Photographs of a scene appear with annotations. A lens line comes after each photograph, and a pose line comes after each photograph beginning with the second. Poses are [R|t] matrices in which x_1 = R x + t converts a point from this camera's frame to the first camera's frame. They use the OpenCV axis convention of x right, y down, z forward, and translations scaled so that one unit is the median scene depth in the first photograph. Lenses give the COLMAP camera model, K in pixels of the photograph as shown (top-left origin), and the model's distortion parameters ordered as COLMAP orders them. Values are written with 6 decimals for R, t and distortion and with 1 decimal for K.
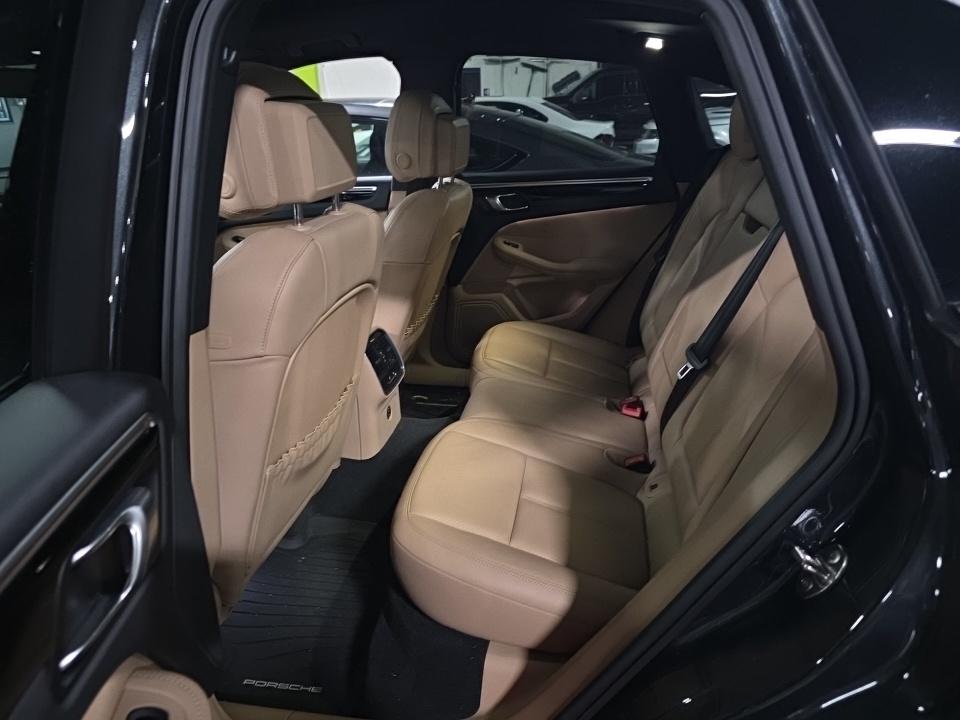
lens RADIAL K [[651.6, 0, 482.7], [0, 651.6, 373.7], [0, 0, 1]] dist [0.032428, -0.001692]
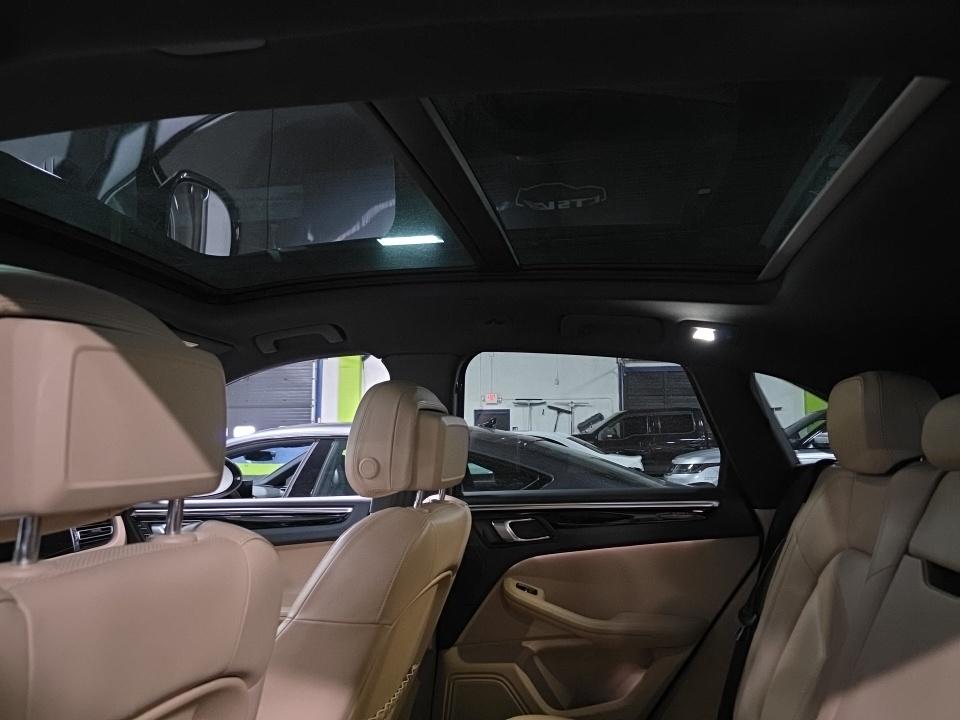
lens RADIAL K [[651.6, 0, 482.7], [0, 651.6, 373.7], [0, 0, 1]] dist [0.032428, -0.001692]
pose [[0.998794, 0.009356, -0.048202, 0.028074], [-0.031238, 0.878471, -0.476774, -0.064818], [0.037883, 0.477705, 0.877703, 0.267126]]
